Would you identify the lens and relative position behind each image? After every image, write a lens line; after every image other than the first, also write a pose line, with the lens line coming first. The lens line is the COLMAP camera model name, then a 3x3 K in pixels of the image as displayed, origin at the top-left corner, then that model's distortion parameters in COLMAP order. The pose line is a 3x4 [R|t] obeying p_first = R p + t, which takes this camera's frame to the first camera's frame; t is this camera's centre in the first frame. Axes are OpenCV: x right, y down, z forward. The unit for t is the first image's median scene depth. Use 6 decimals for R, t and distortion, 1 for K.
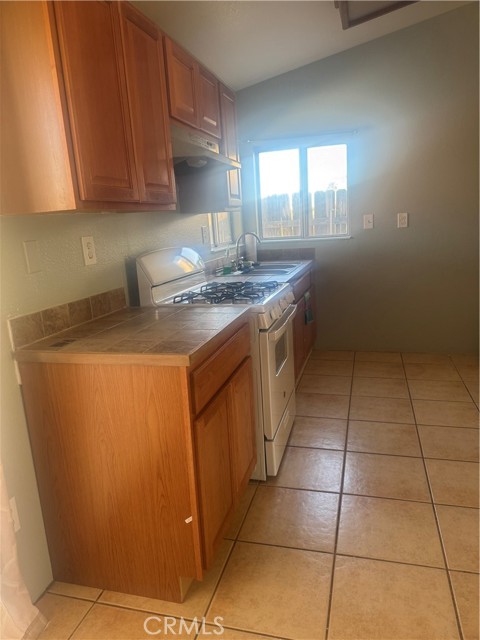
lens RADIAL K [[452.0, 0, 237.9], [0, 452.0, 320.0], [0, 0, 1]] dist [0.063435, -0.072762]
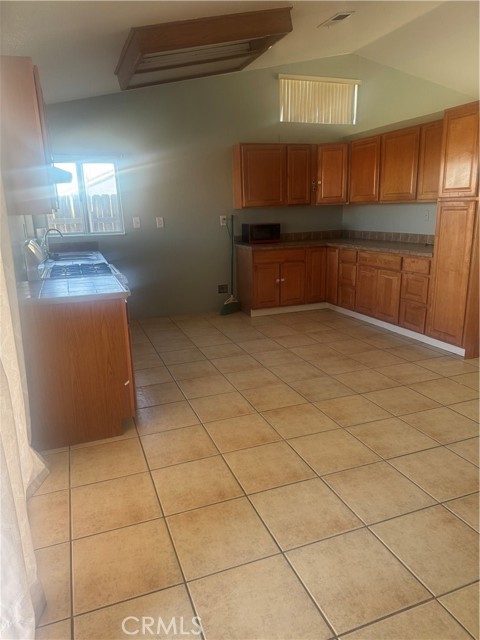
lens RADIAL K [[452.0, 0, 238.4], [0, 452.0, 323.0], [0, 0, 1]] dist [0.063435, -0.072762]
pose [[0.806220, -0.106564, 0.581939, -0.305958], [0.103012, 0.993904, 0.039290, 0.065443], [-0.582579, 0.028271, 0.812282, -0.294561]]
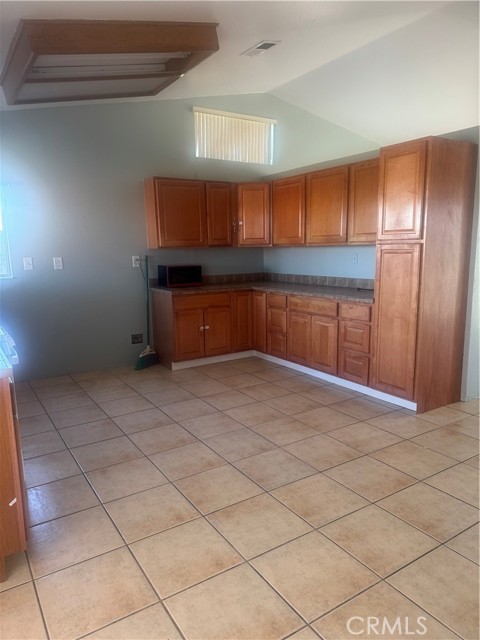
lens RADIAL K [[452.0, 0, 241.0], [0, 452.0, 323.9], [0, 0, 1]] dist [0.063435, -0.072762]
pose [[0.660956, -0.075665, 0.746600, -0.229106], [0.134077, 0.990802, -0.018283, 0.024802], [-0.738350, 0.112186, 0.665022, -0.131263]]
